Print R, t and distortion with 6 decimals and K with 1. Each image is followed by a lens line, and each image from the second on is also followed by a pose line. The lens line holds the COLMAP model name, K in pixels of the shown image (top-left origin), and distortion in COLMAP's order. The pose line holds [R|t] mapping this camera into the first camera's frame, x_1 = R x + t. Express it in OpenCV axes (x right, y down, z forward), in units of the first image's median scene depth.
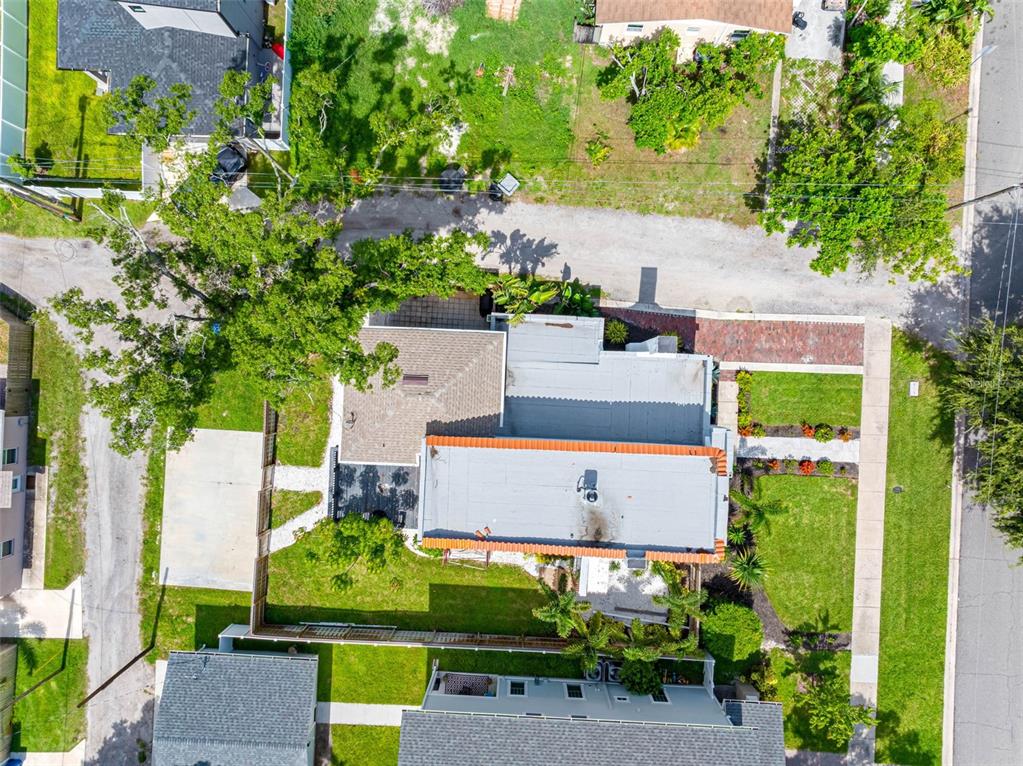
lens RADIAL K [[715.1, 0, 512.9], [0, 715.1, 384.2], [0, 0, 1]] dist [-0.003613, 0.000351]
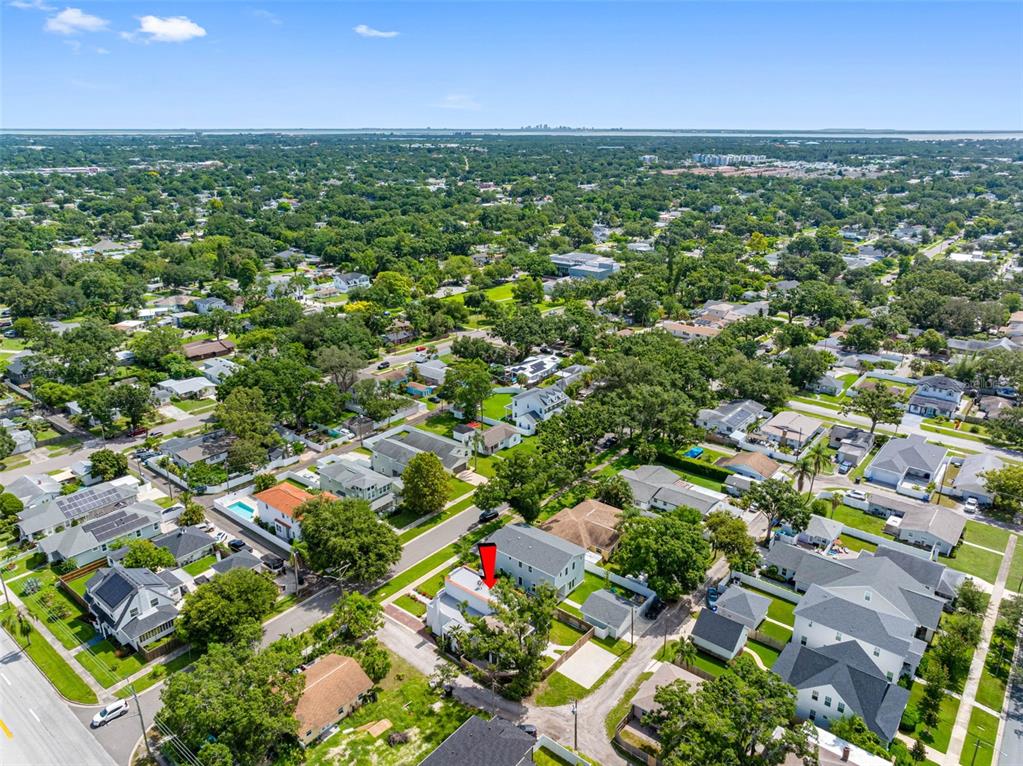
lens RADIAL K [[723.2, 0, 511.5], [0, 723.2, 383.0], [0, 0, 1]] dist [0.002215, 0.000332]
pose [[-0.800202, -0.189207, 0.569102, -1.597038], [0.599618, -0.270765, 0.753090, -1.861951], [0.011603, 0.943868, 0.330119, -0.990917]]
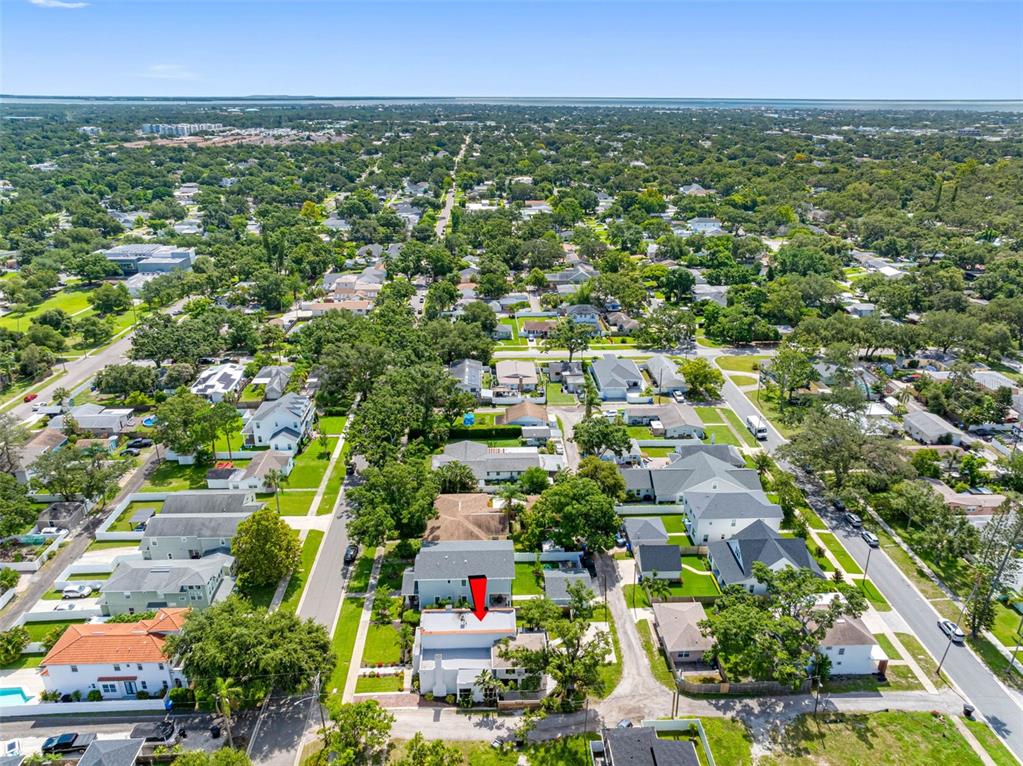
lens RADIAL K [[715.1, 0, 512.9], [0, 715.1, 384.2], [0, 0, 1]] dist [-0.003613, 0.000351]
pose [[-0.996526, 0.041042, -0.072466, 0.059220], [-0.082632, -0.378789, 0.921787, -2.015227], [0.010382, 0.924573, 0.380865, -1.010870]]
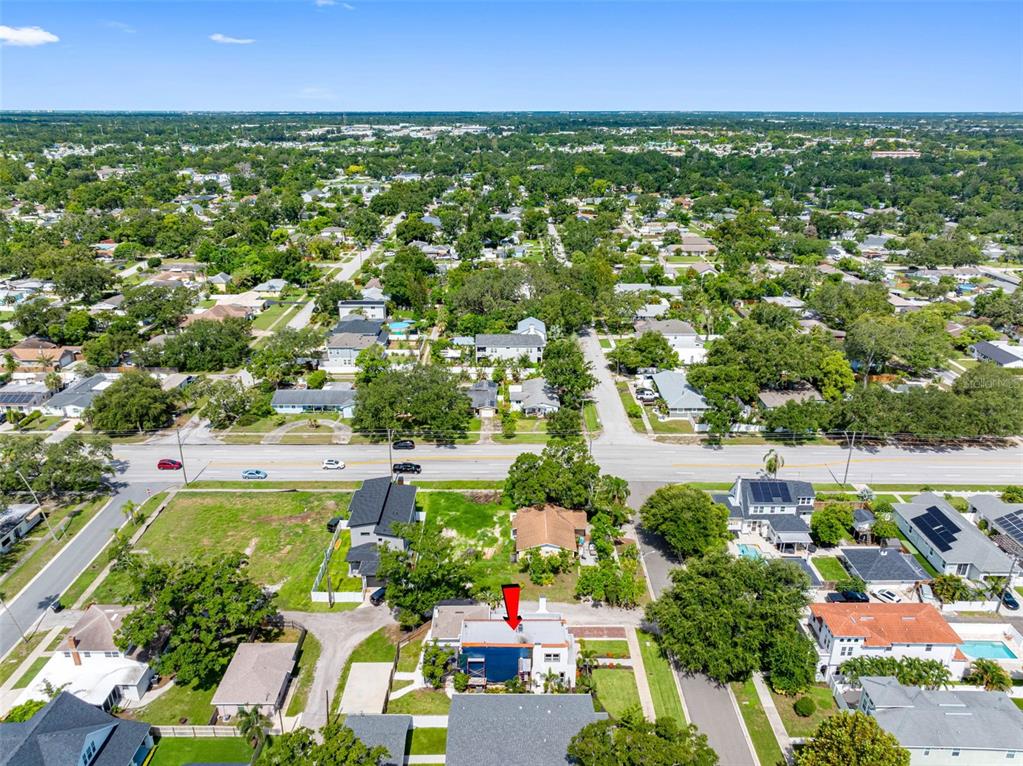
lens RADIAL K [[713.3, 0, 511.5], [0, 713.3, 383.0], [0, 0, 1]] dist [-0.001764, -0.000948]
pose [[0.998897, 0.001393, 0.046940, -0.054587], [0.043200, 0.364666, -0.930136, 2.037177], [-0.018413, 0.931137, 0.364204, -0.808577]]
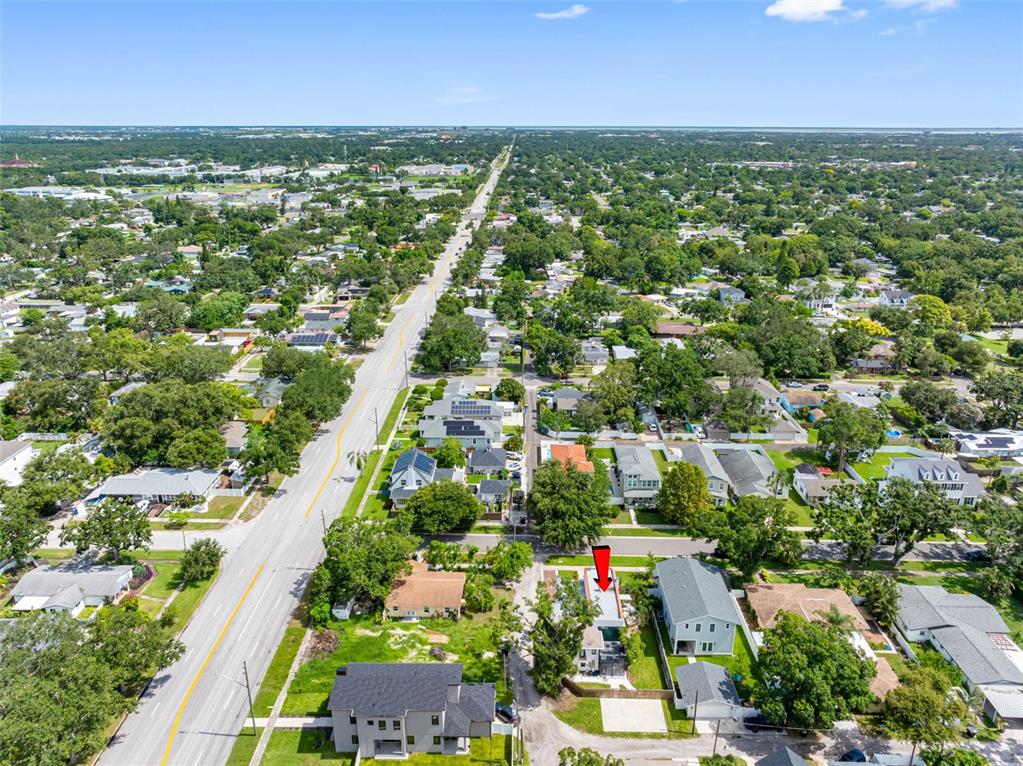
lens RADIAL K [[727.6, 0, 509.1], [0, 727.6, 387.6], [0, 0, 1]] dist [0.003069, 0.001055]
pose [[-0.028339, -0.330977, 0.943213, -2.493107], [0.999596, -0.007163, 0.027519, -0.334443], [-0.002352, 0.943612, 0.331046, -0.974596]]
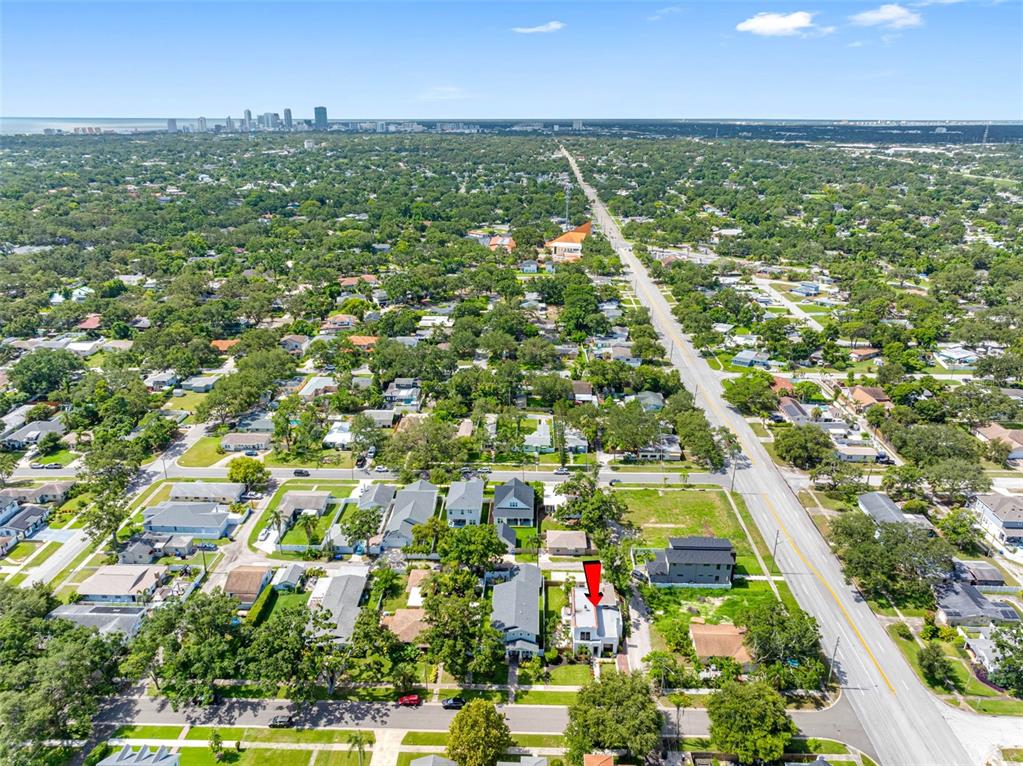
lens RADIAL K [[715.1, 0, 512.9], [0, 715.1, 384.2], [0, 0, 1]] dist [-0.003613, 0.000351]
pose [[0.008387, 0.372751, -0.927893, 3.358389], [-0.999961, 0.000519, -0.008830, 0.570958], [-0.002810, 0.927931, 0.372741, -1.856613]]
